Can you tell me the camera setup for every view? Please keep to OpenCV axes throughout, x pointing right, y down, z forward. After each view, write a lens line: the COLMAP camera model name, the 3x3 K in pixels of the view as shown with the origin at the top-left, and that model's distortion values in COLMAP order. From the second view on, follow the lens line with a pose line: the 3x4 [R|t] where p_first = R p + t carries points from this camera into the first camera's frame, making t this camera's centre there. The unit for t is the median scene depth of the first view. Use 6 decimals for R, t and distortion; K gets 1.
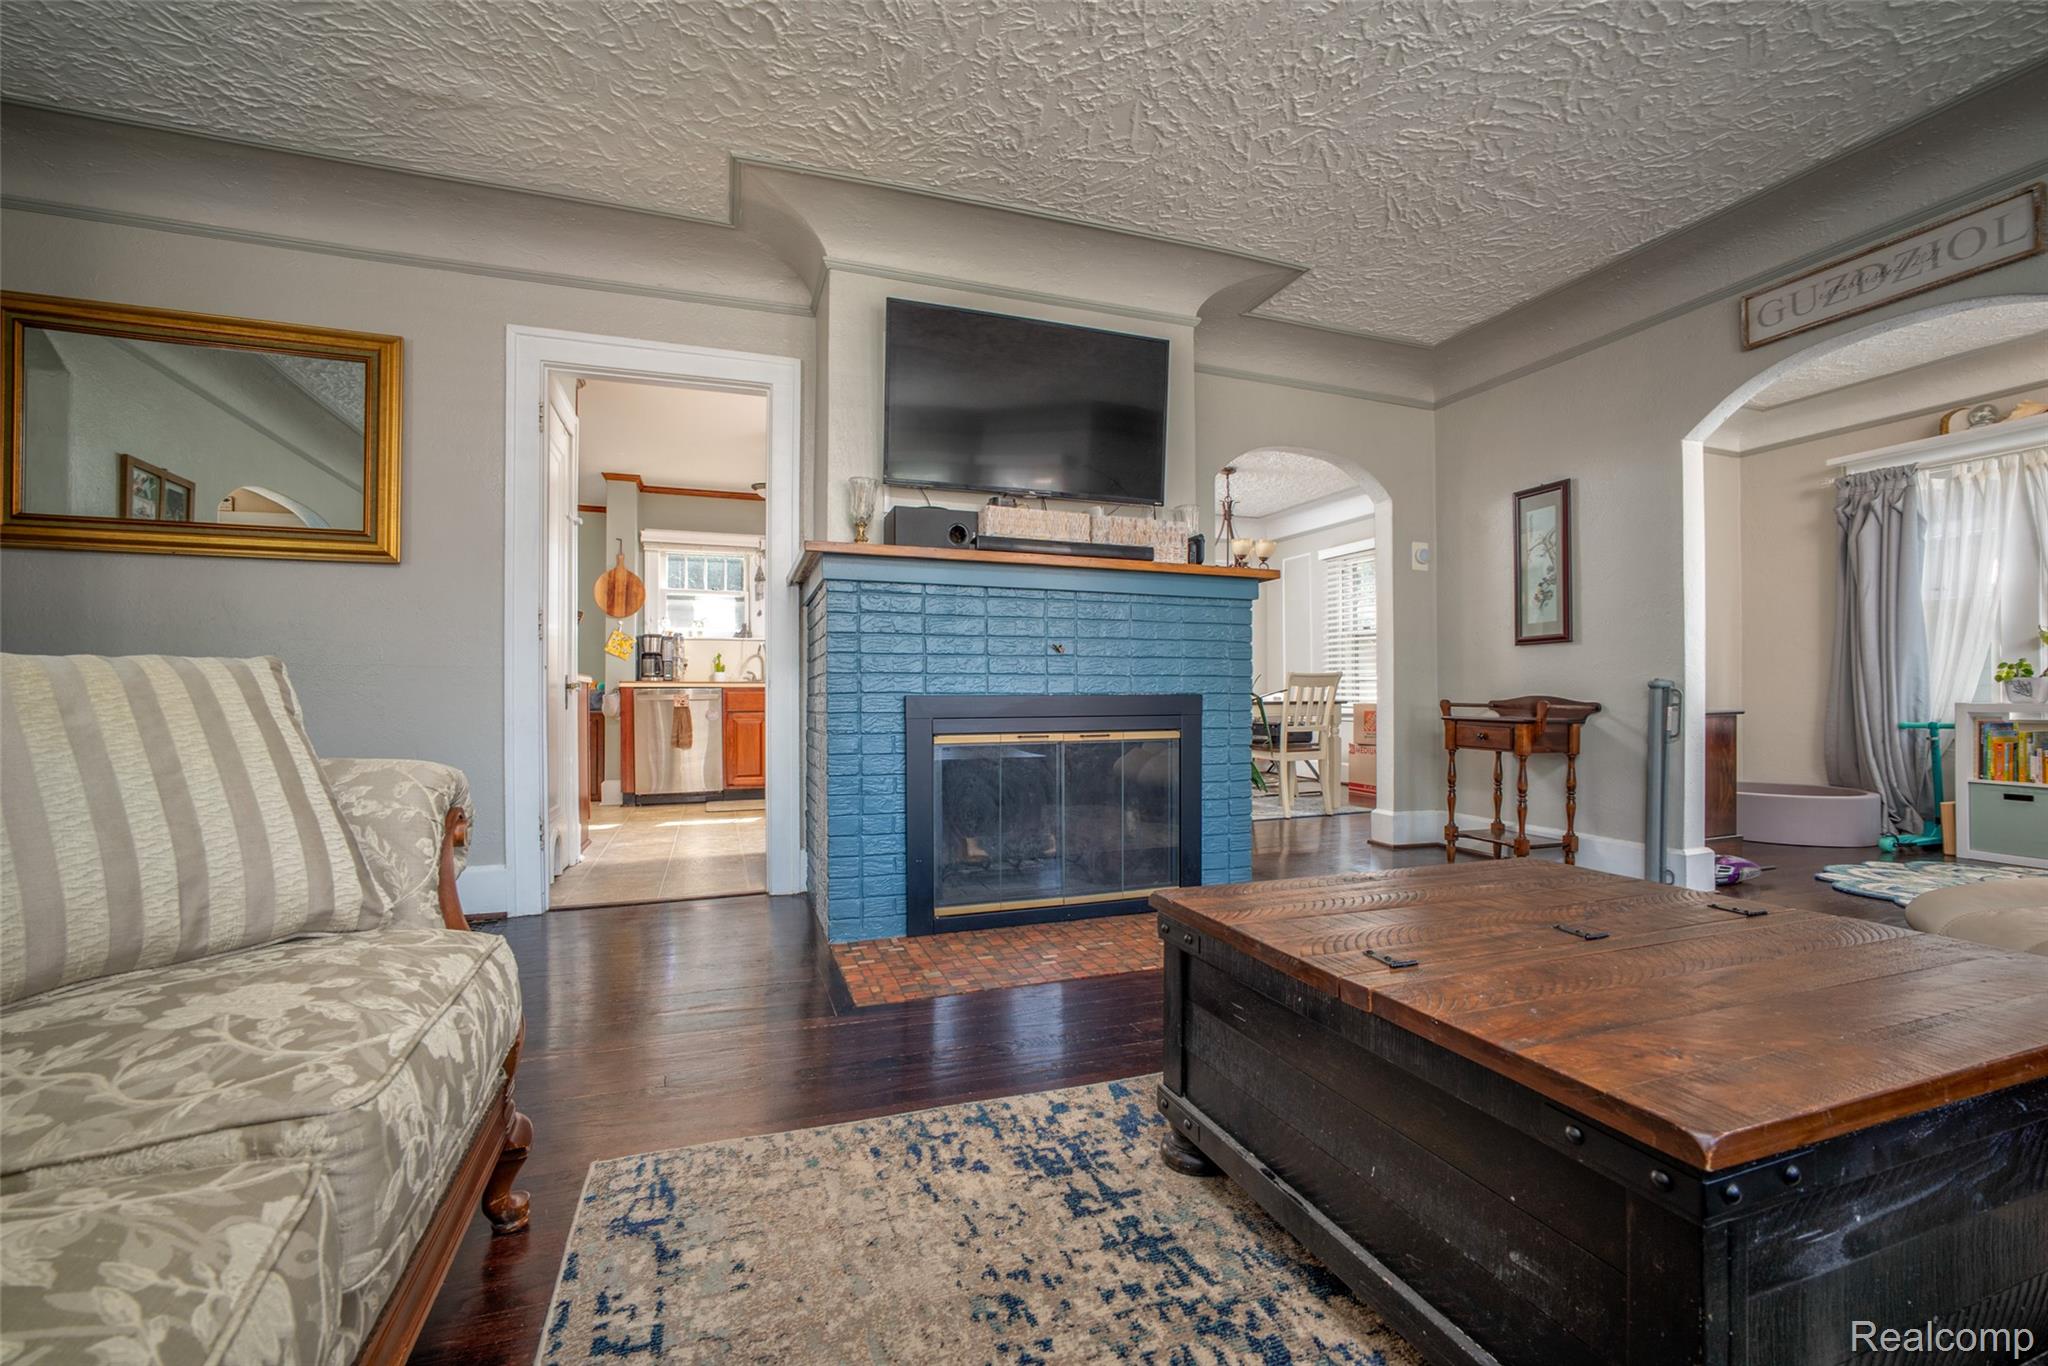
lens RADIAL K [[864.2, 0, 1026.8], [0, 864.2, 703.6], [0, 0, 1]] dist [-0.037455, 0.015251]
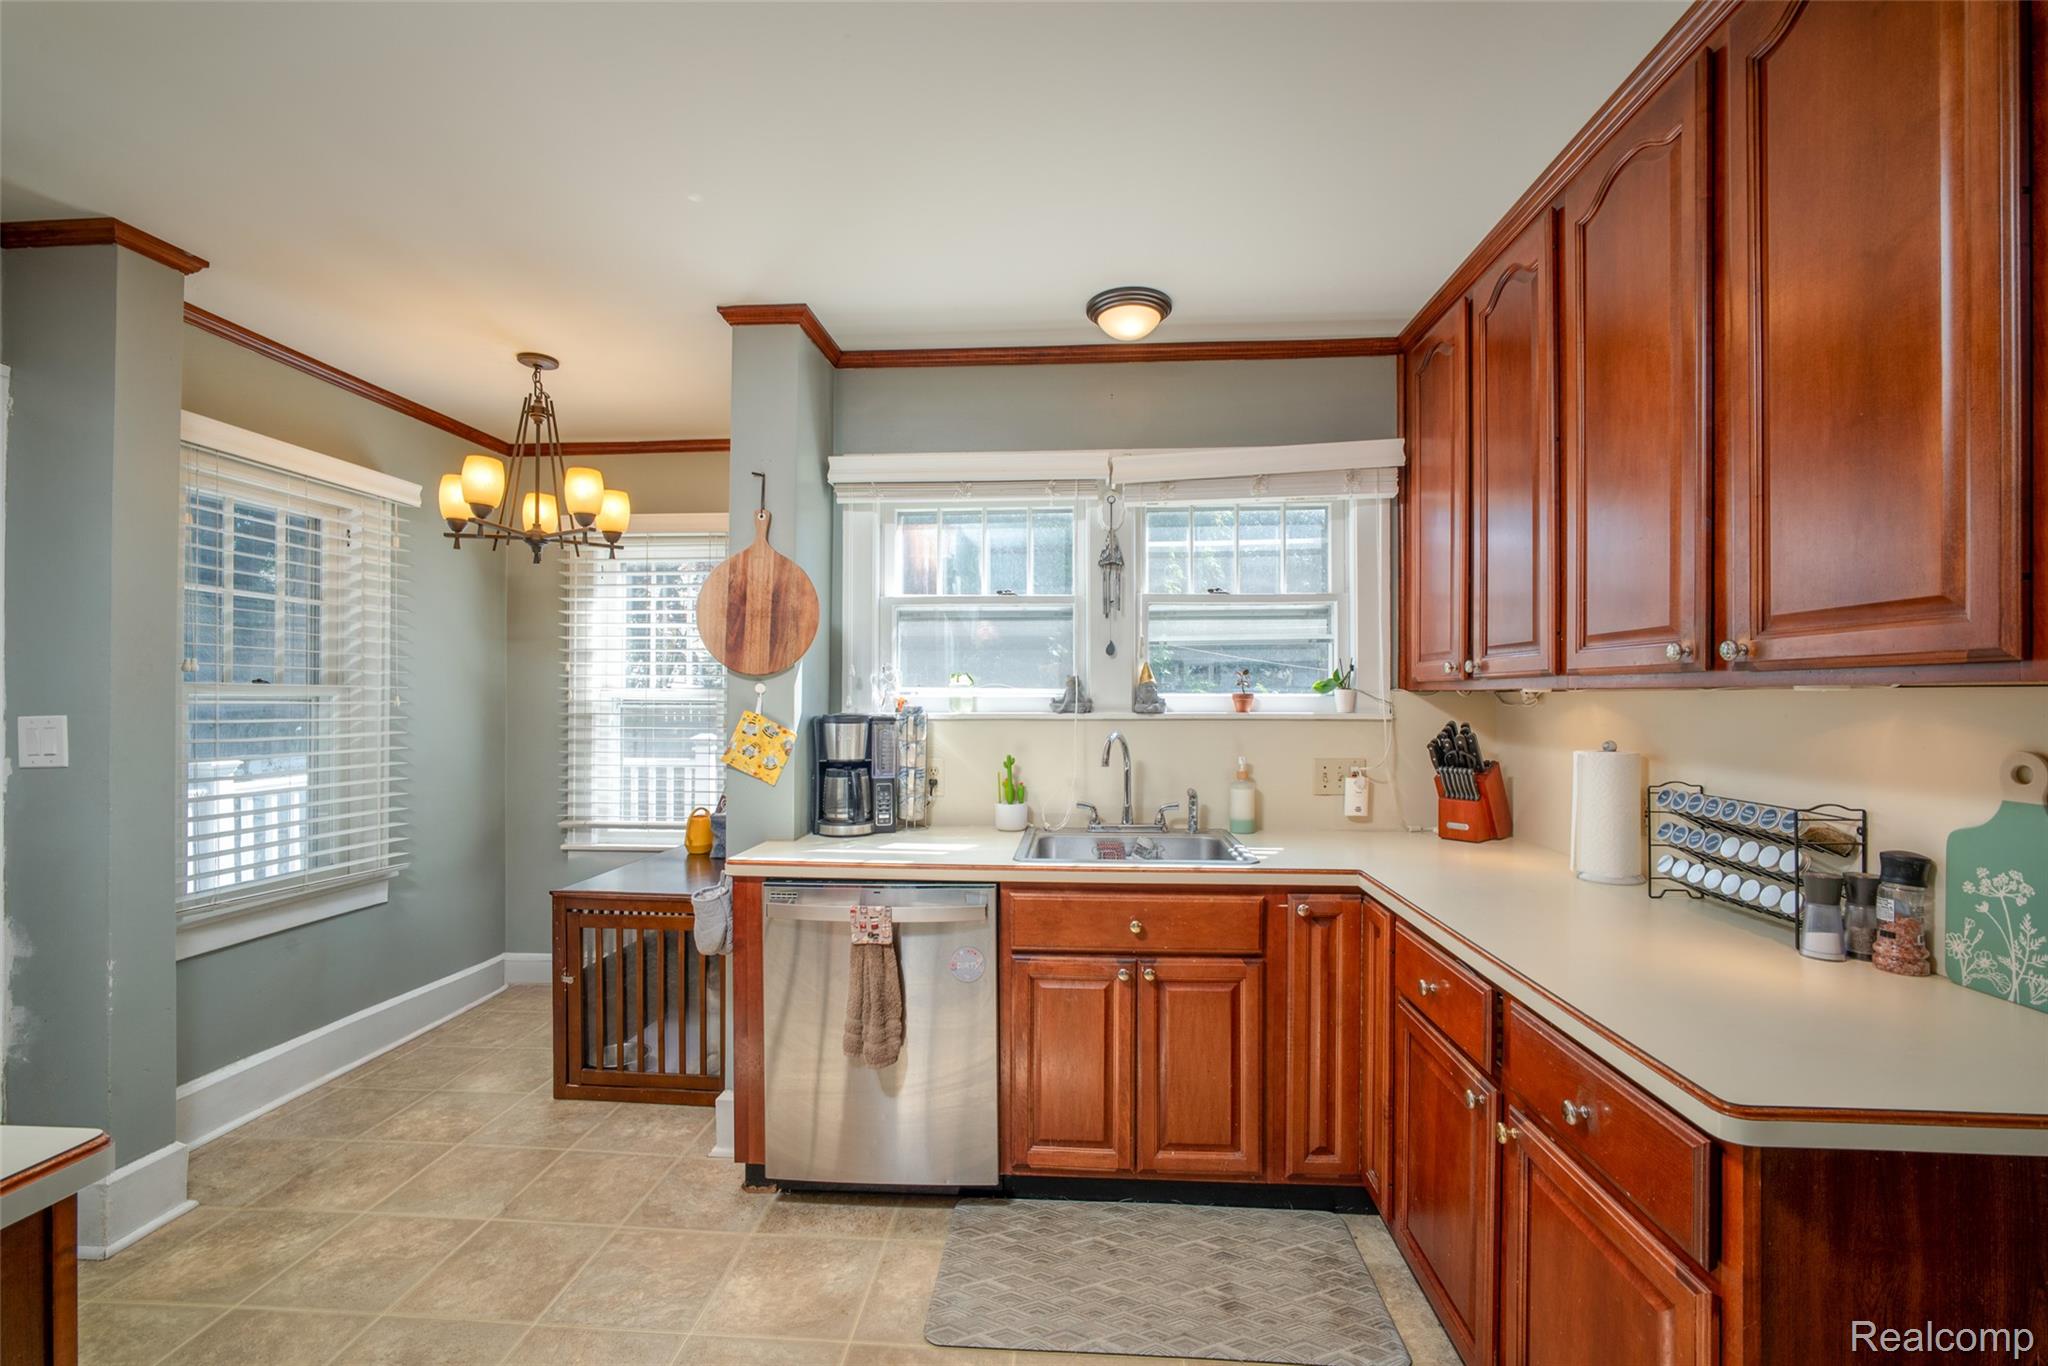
lens RADIAL K [[864.2, 0, 1026.8], [0, 864.2, 703.6], [0, 0, 1]] dist [-0.037455, 0.015251]
pose [[0.913295, 0.008134, -0.407218, -0.197725], [-0.009480, 0.999954, -0.001287, -0.084762], [0.407189, 0.005035, 0.913330, 0.665683]]
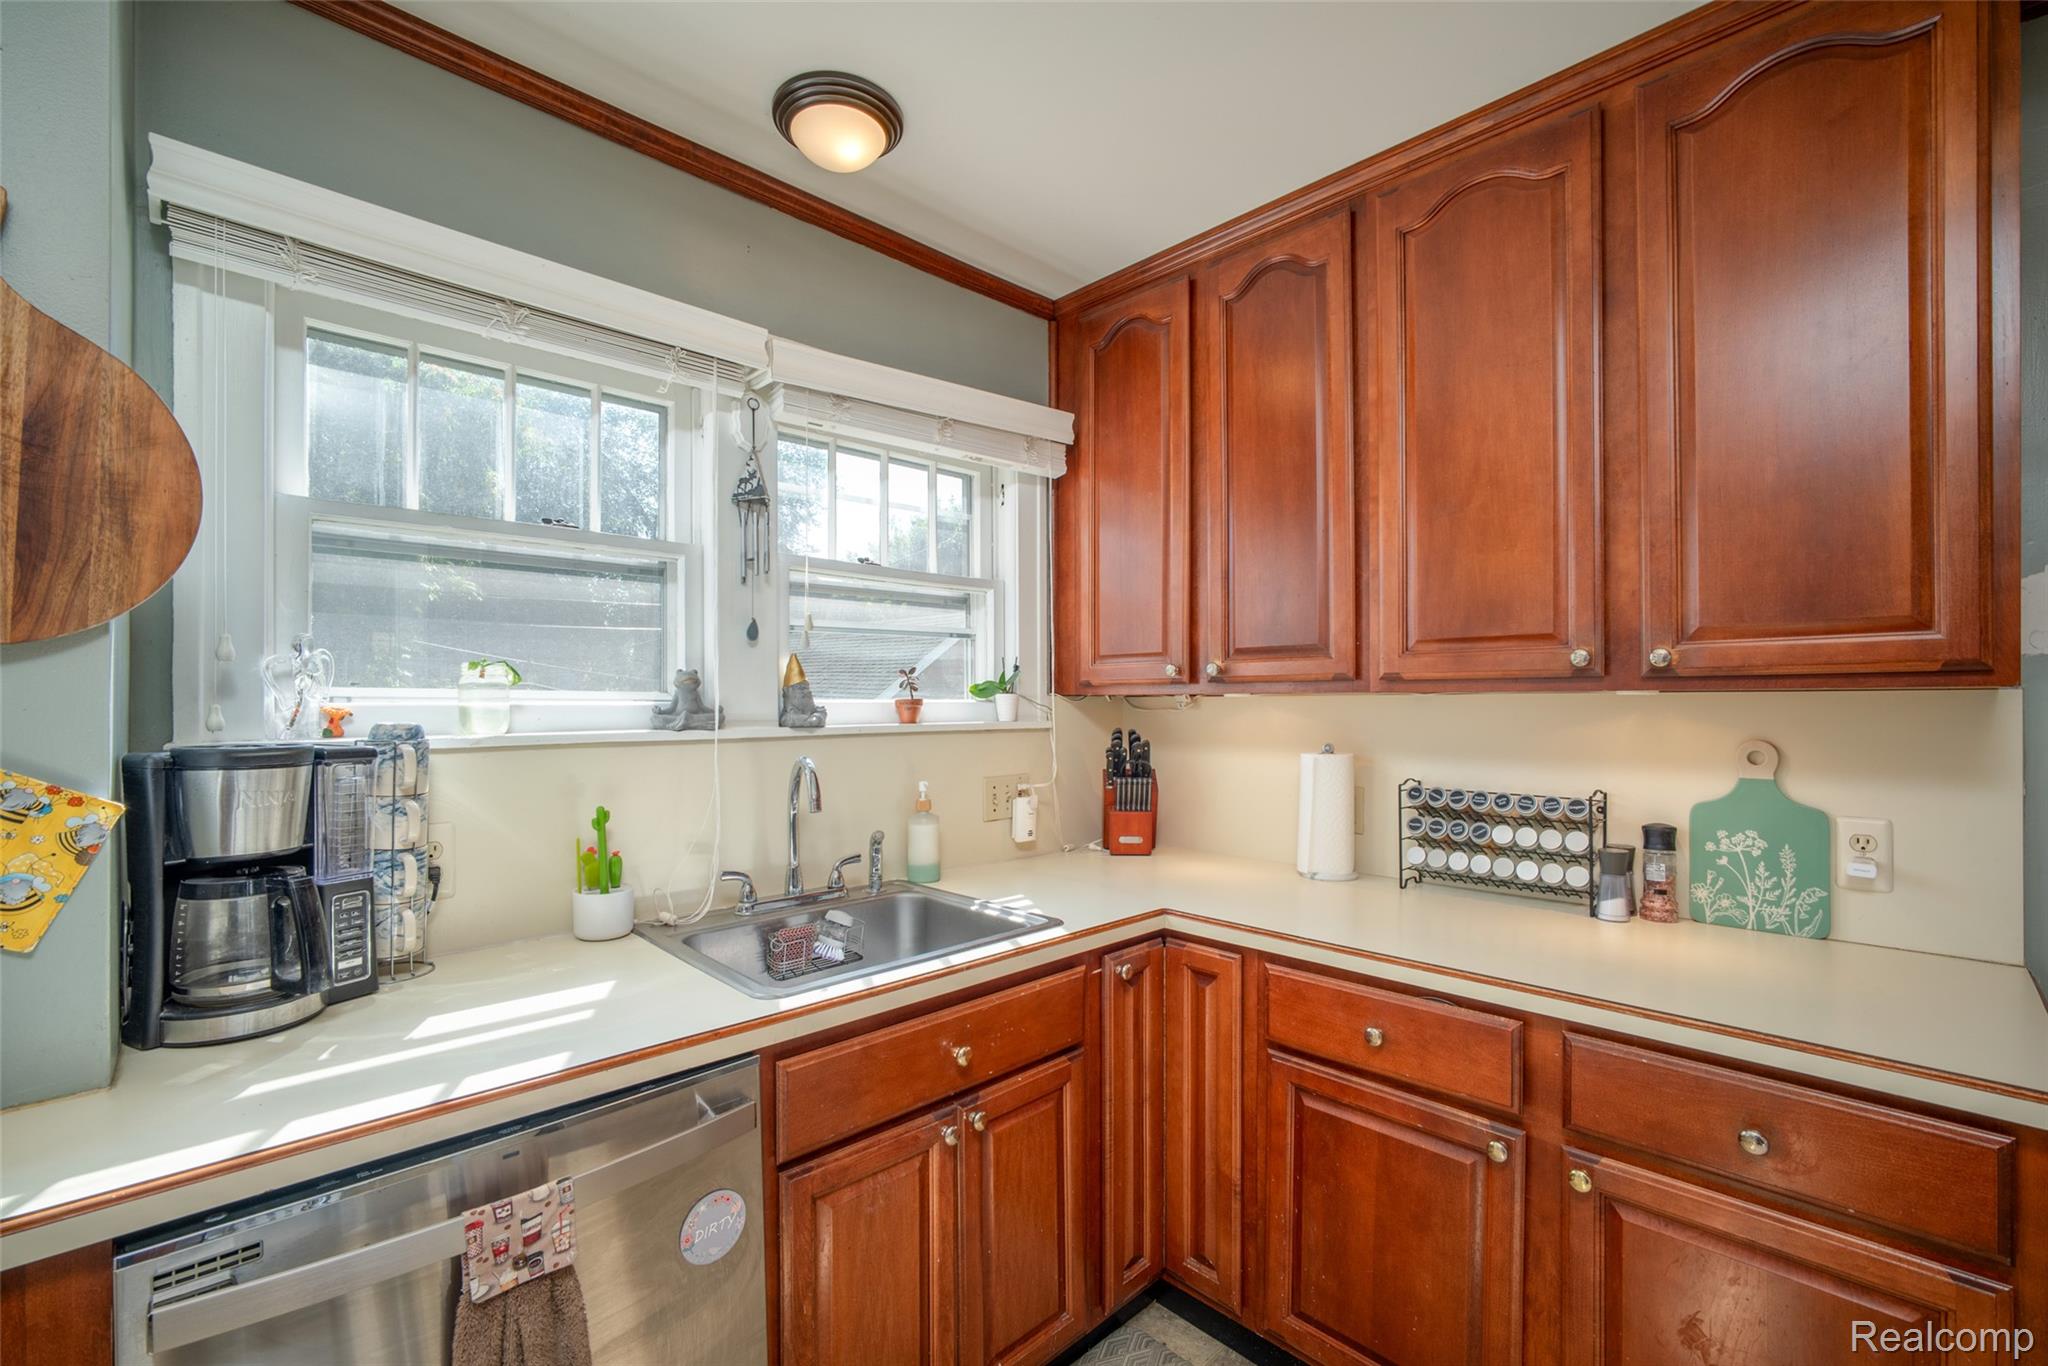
lens RADIAL K [[864.2, 0, 1026.8], [0, 864.2, 703.6], [0, 0, 1]] dist [-0.037455, 0.015251]
pose [[0.913604, 0.000662, 0.406606, -0.359818], [0.004453, 0.999922, -0.011635, -0.085432], [-0.406582, 0.012441, 0.913530, 0.776904]]
